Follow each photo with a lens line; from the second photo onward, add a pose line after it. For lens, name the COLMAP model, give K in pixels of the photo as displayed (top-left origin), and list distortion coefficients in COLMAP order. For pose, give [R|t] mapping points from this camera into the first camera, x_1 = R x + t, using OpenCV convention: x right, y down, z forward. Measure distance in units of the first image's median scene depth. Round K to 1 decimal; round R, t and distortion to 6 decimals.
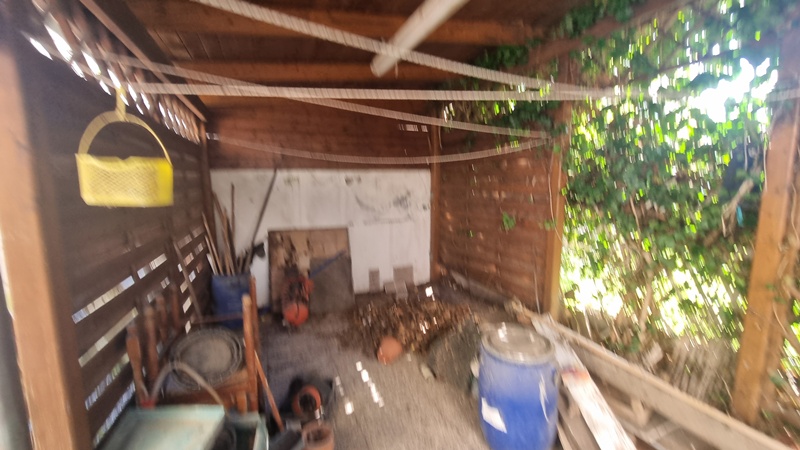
lens RADIAL K [[316.1, 0, 400.0], [0, 316.1, 225.0], [0, 0, 1]] dist [-0.000777, -0.000042]
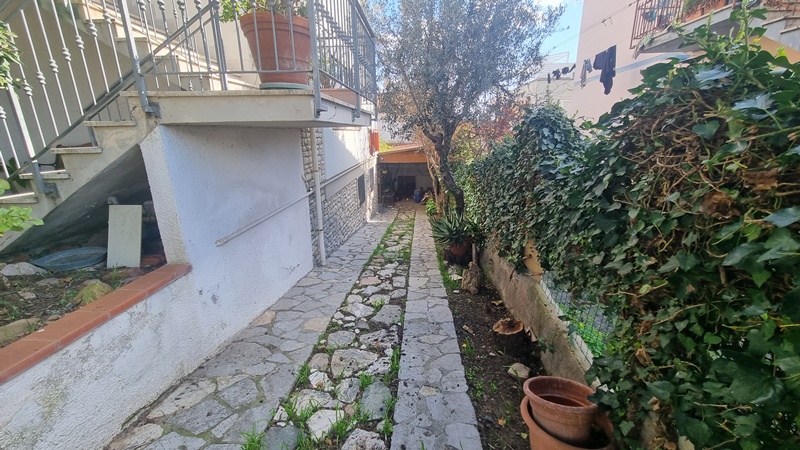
lens RADIAL K [[327.5, 0, 400.0], [0, 327.5, 225.0], [0, 0, 1]] dist [0.000424, 0.000055]
pose [[0.895881, 0.115049, -0.429140, 2.389673], [-0.049587, 0.985748, 0.160754, -0.063006], [0.441519, -0.122737, 0.888818, -4.567110]]
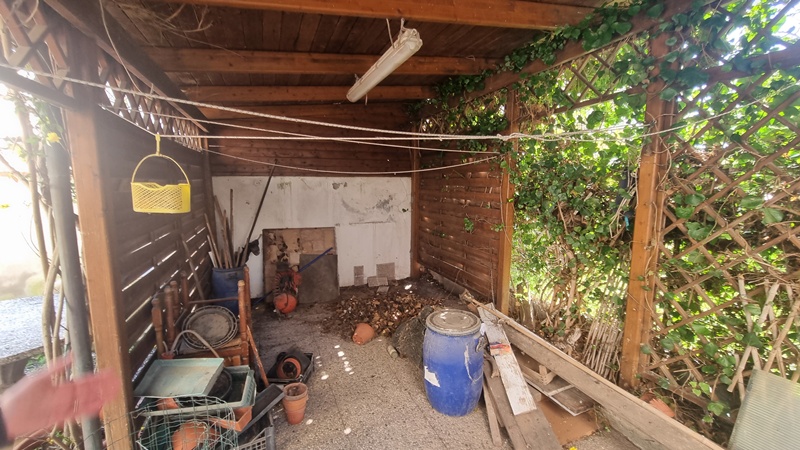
lens RADIAL K [[327.5, 0, 400.0], [0, 327.5, 225.0], [0, 0, 1]] dist [0.000424, 0.000055]
pose [[0.999887, 0.010387, -0.010886, 0.106425], [-0.010370, 0.999945, 0.001669, -0.008729], [0.010902, -0.001556, 0.999939, -0.200873]]
